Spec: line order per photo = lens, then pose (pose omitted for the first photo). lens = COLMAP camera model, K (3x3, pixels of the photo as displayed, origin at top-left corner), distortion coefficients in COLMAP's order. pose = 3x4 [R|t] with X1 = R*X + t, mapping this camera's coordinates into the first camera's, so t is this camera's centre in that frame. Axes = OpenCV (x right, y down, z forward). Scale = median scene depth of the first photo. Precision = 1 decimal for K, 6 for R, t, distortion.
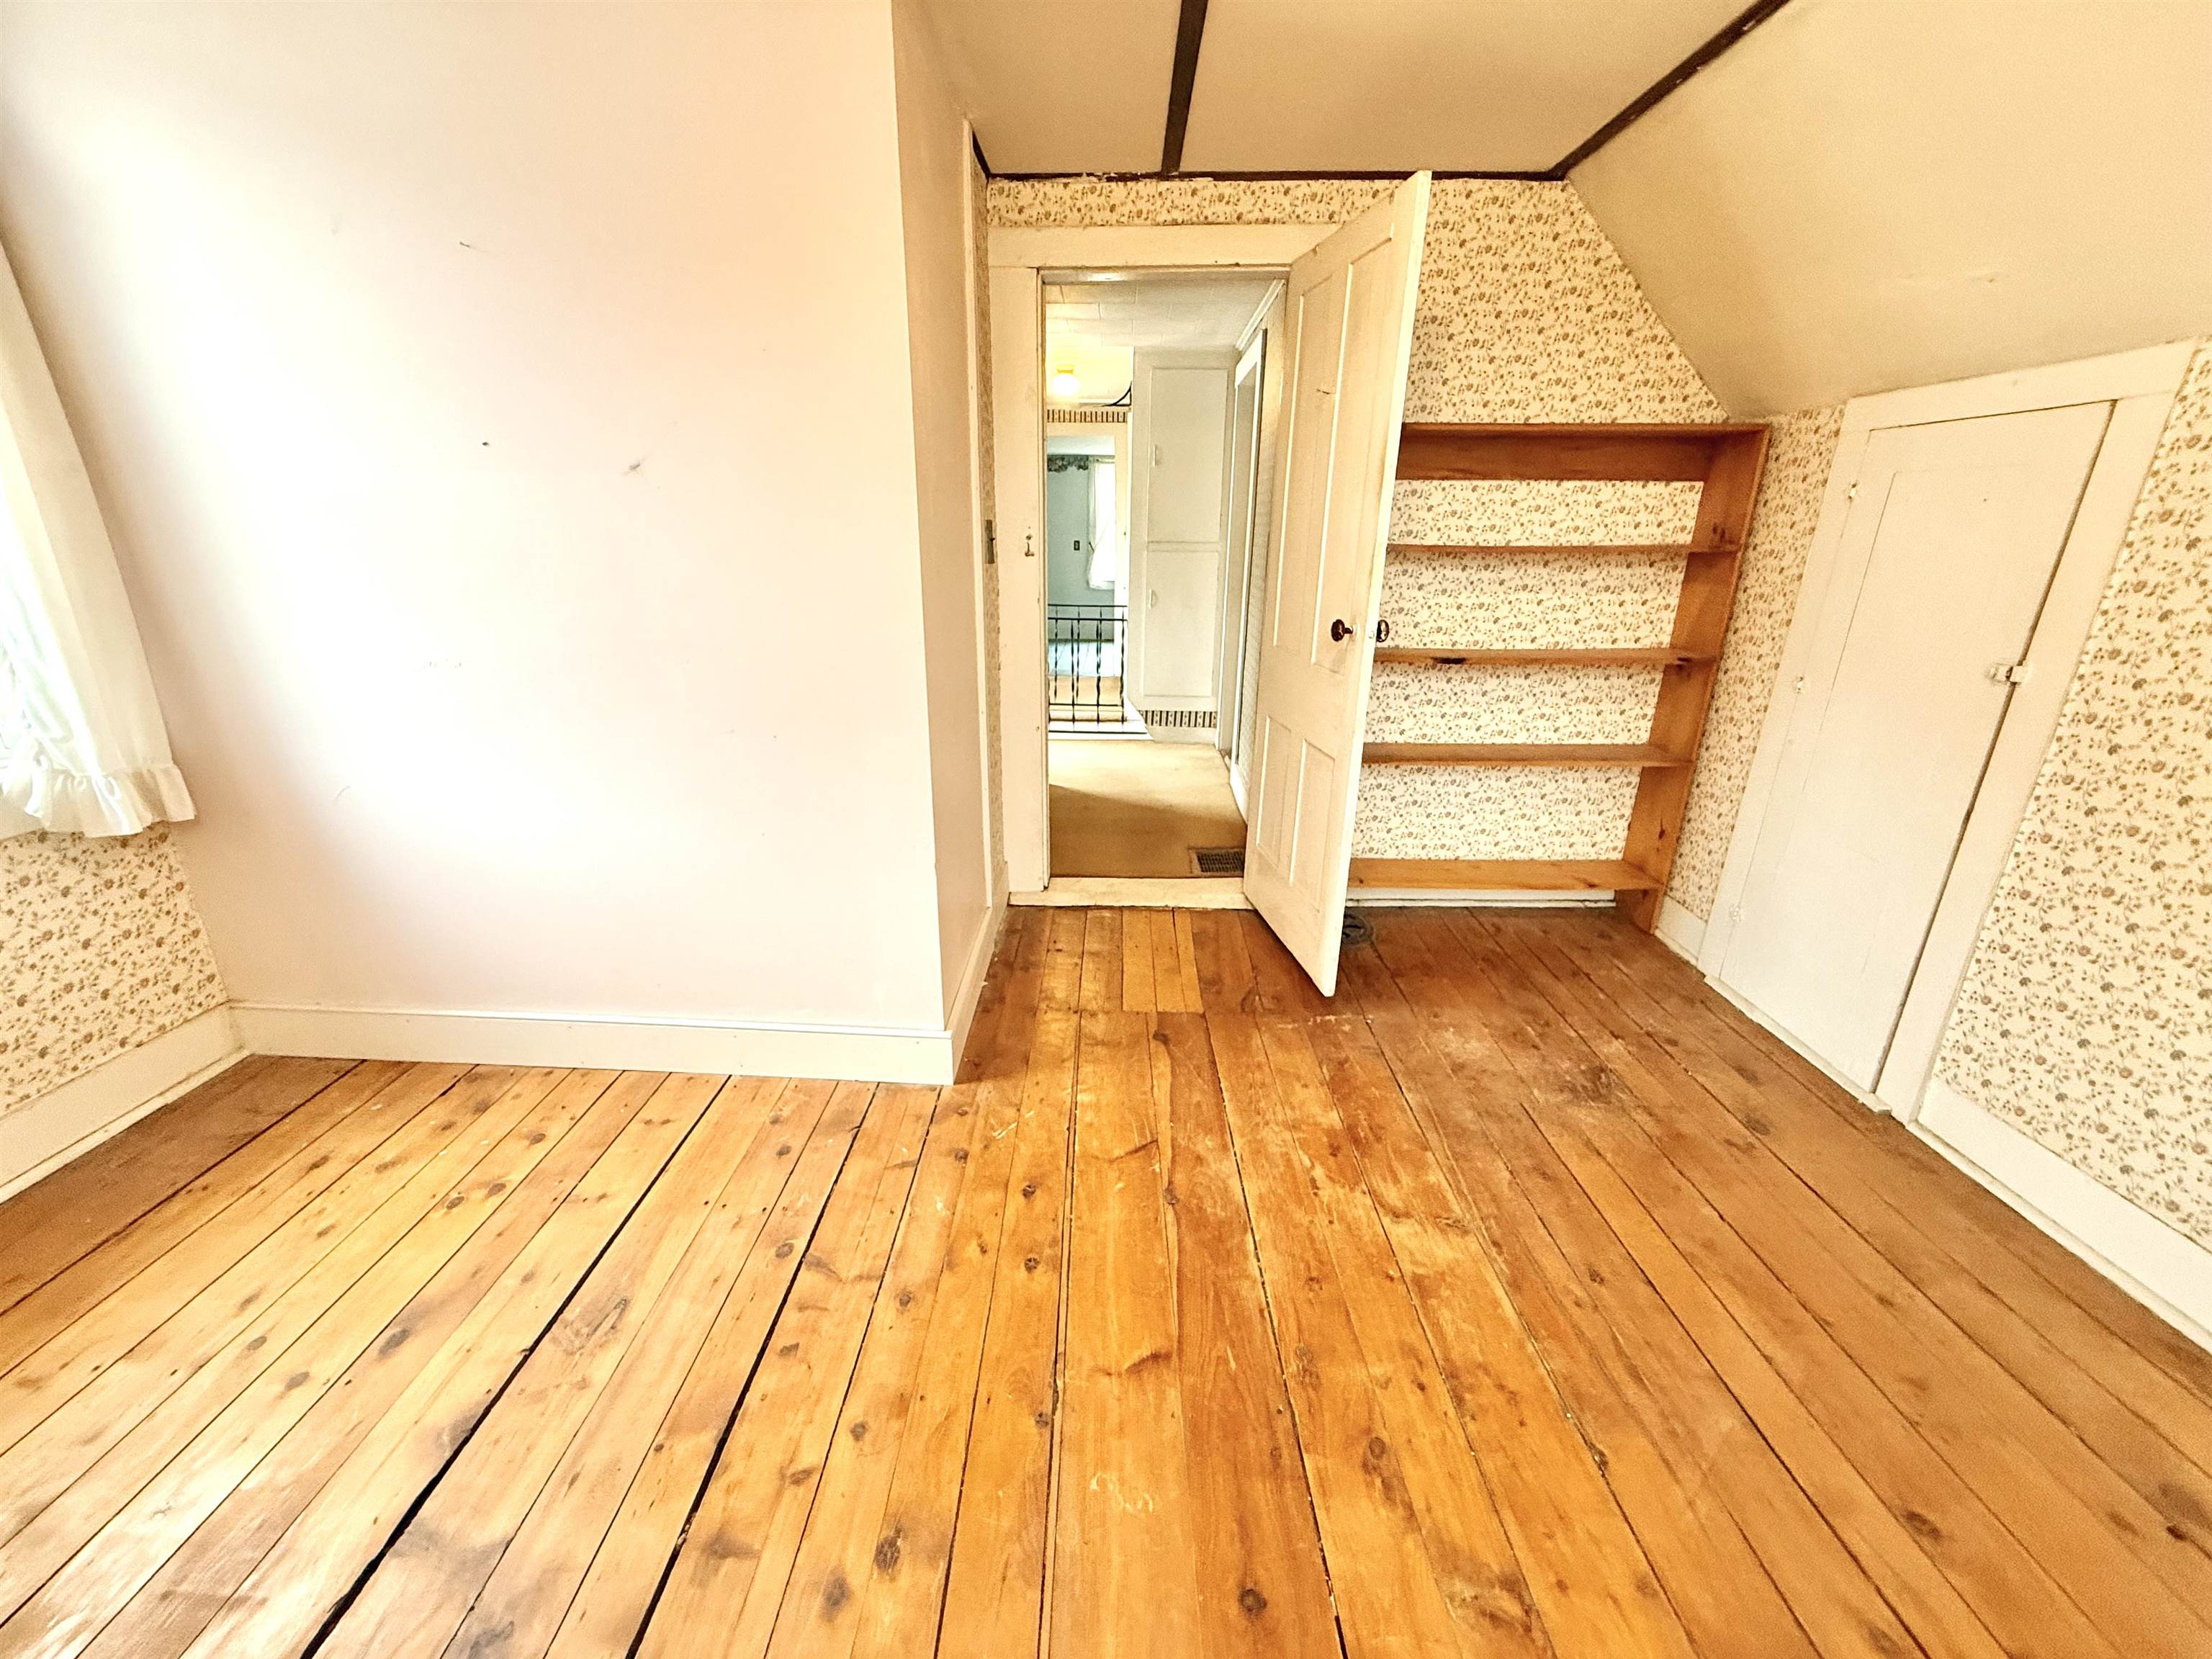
lens RADIAL K [[881.1, 0, 1100.0], [0, 881.1, 832.2], [0, 0, 1]] dist [0.000356, 0.000193]
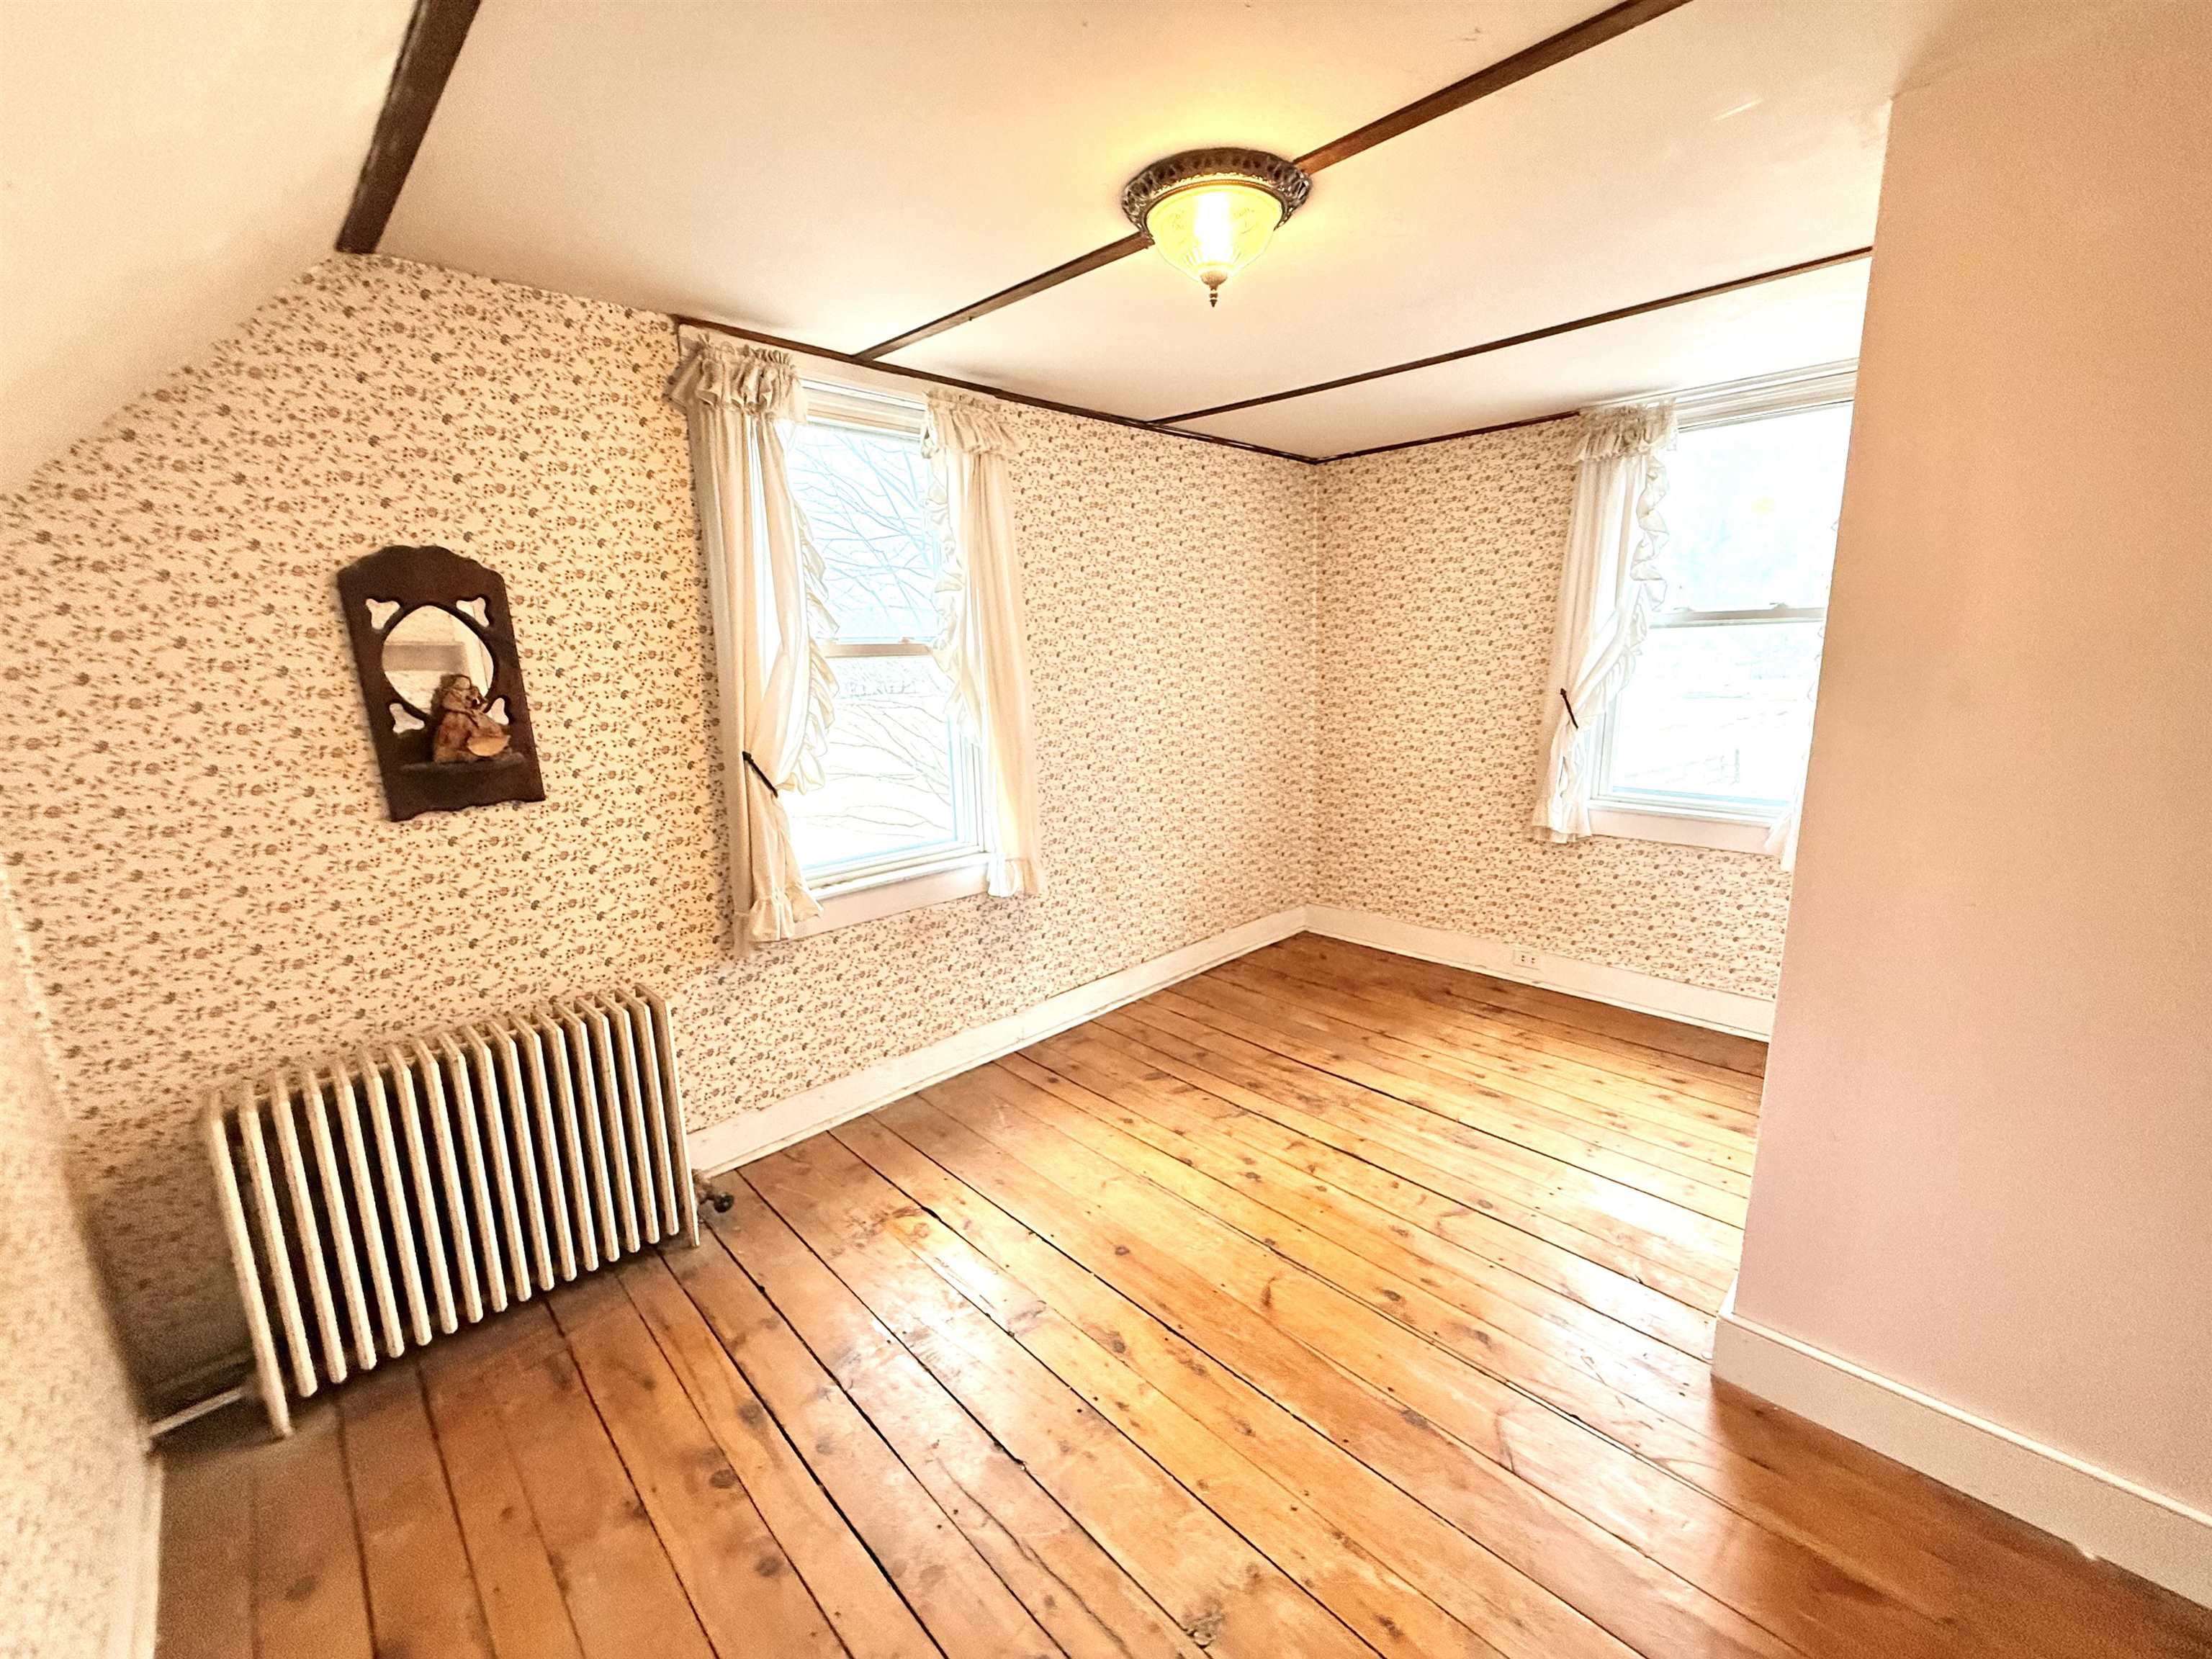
lens RADIAL K [[881.1, 0, 1097.4], [0, 881.1, 827.5], [0, 0, 1]] dist [0.000356, 0.000193]
pose [[-0.707668, 0.146355, -0.691220, 0.855617], [-0.212097, 0.889187, 0.405415, -0.438764], [0.673959, 0.433505, -0.598208, 1.044861]]
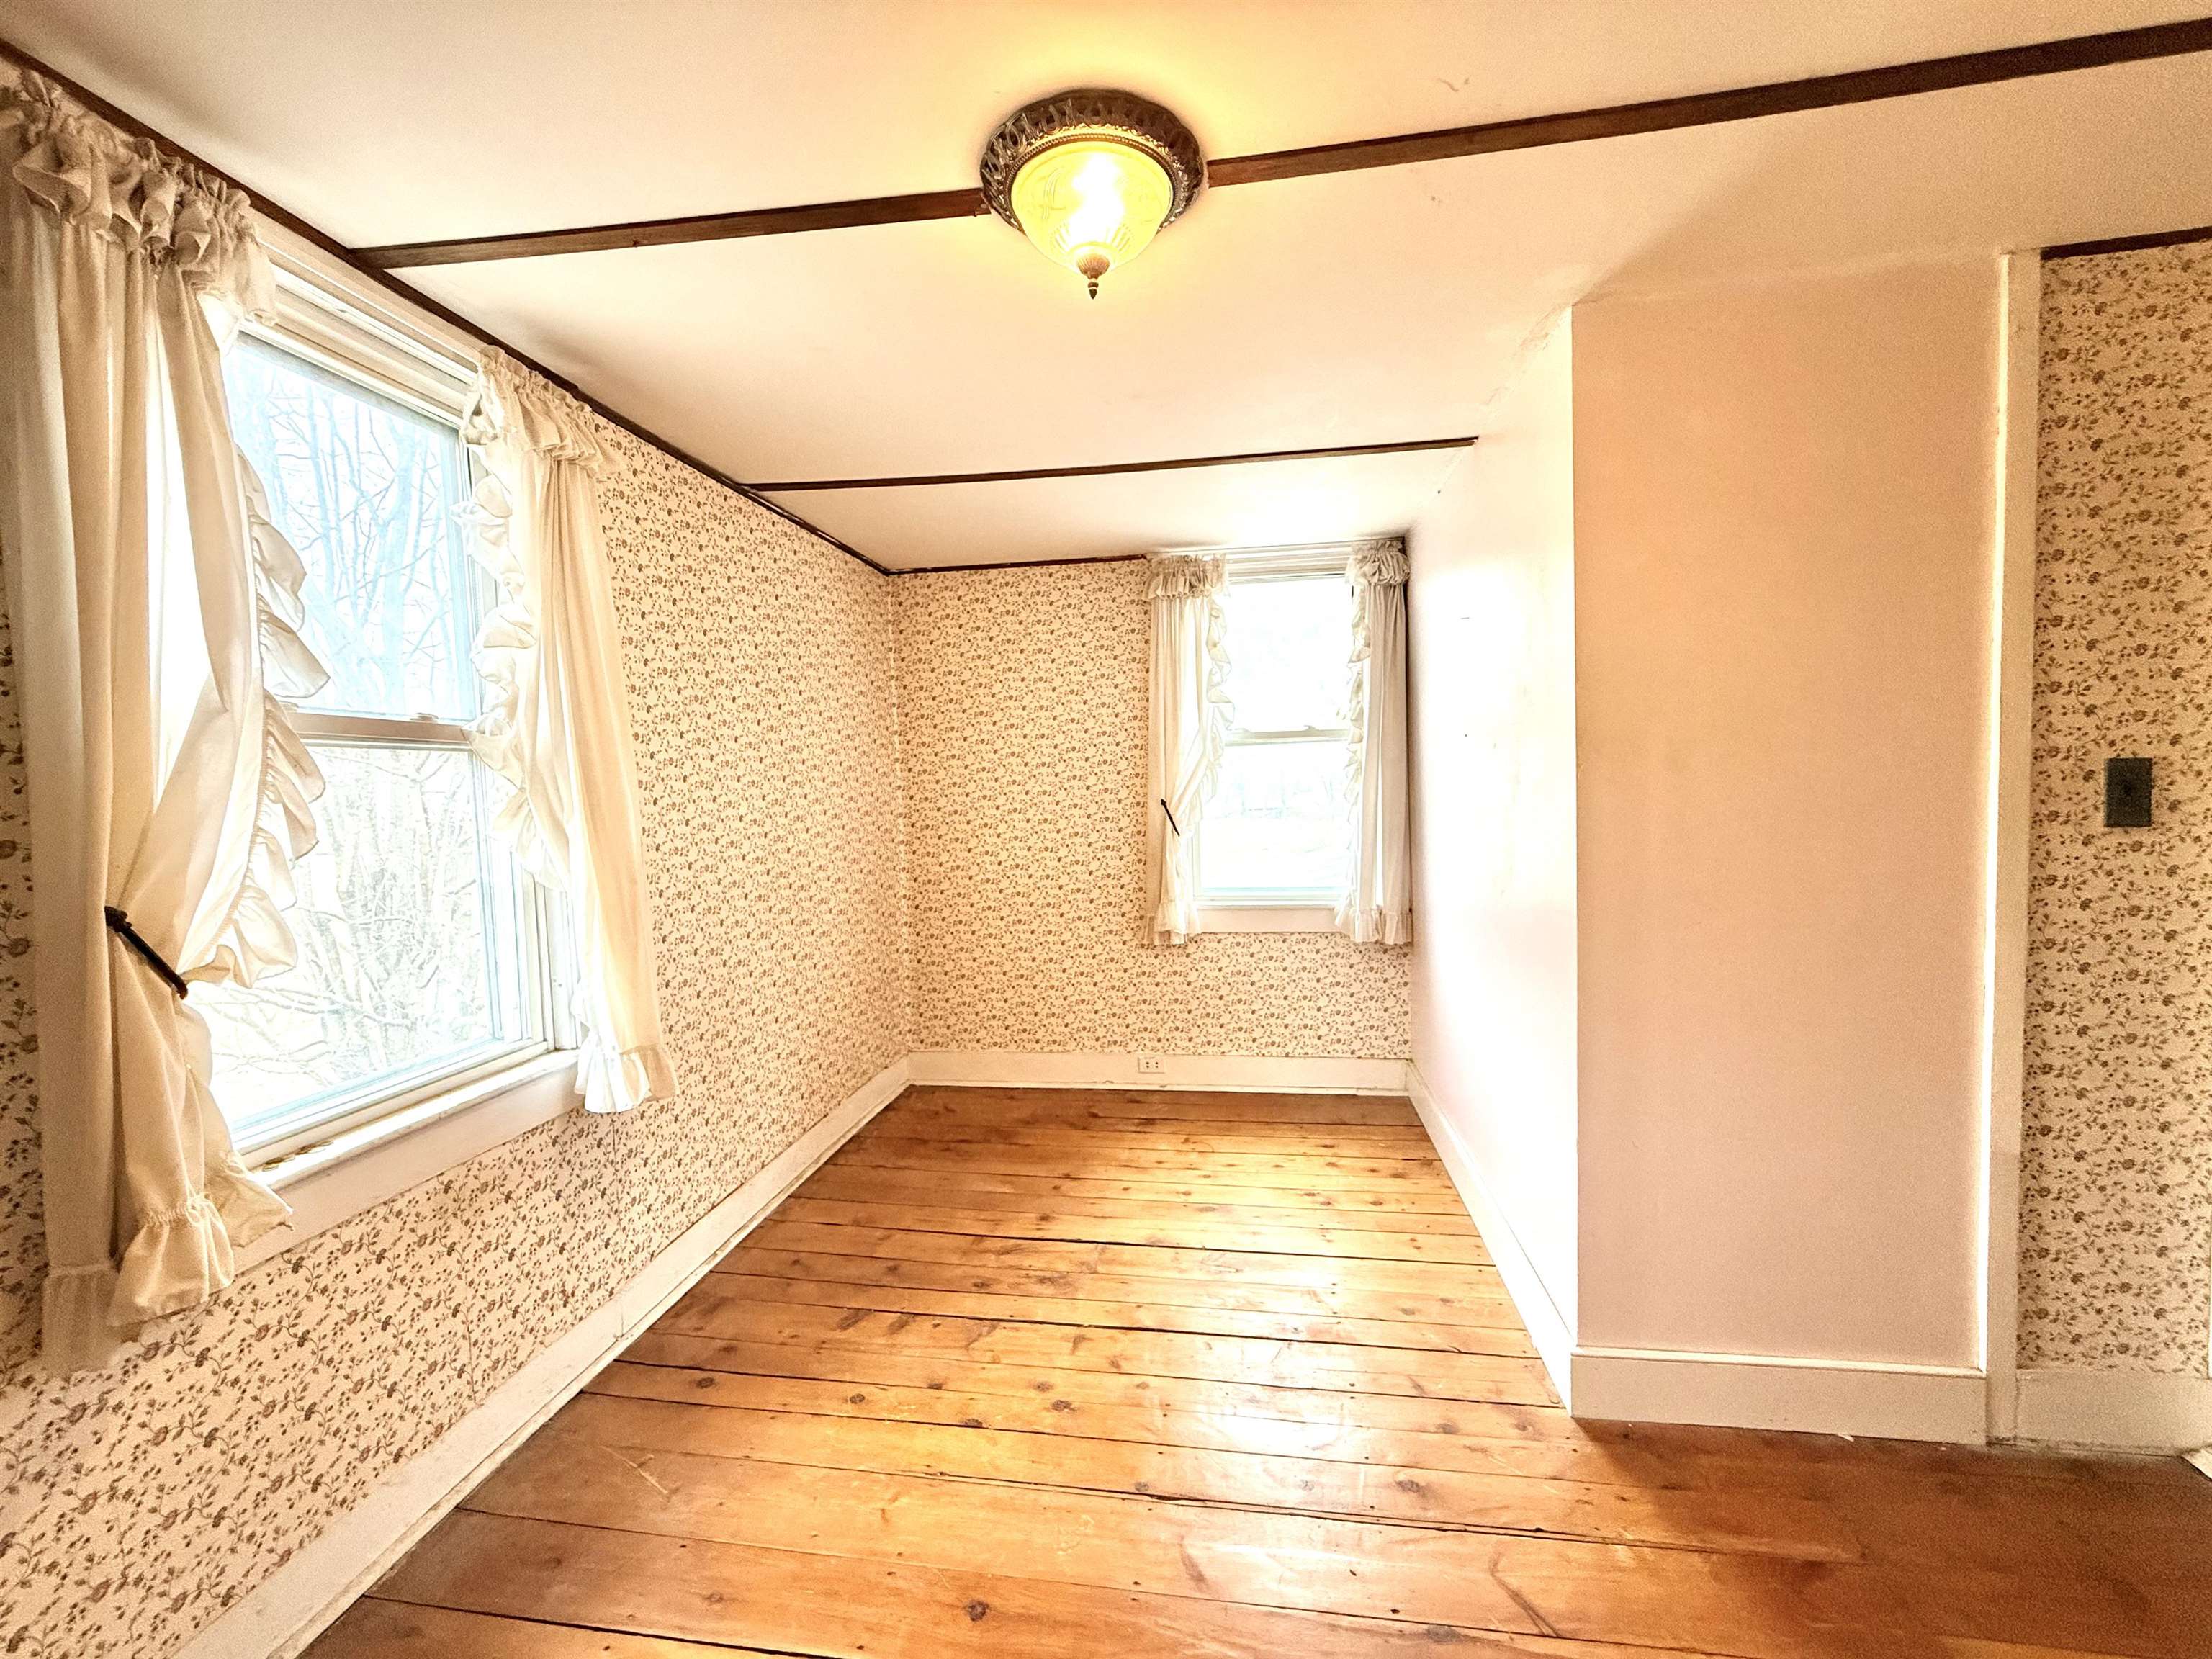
lens RADIAL K [[881.1, 0, 1100.7], [0, 881.1, 828.6], [0, 0, 1]] dist [0.000356, 0.000193]
pose [[-0.132848, 0.041586, -0.990264, 0.825598], [-0.292694, 0.952914, 0.079283, -0.213473], [0.946933, 0.300377, -0.114421, 0.594811]]
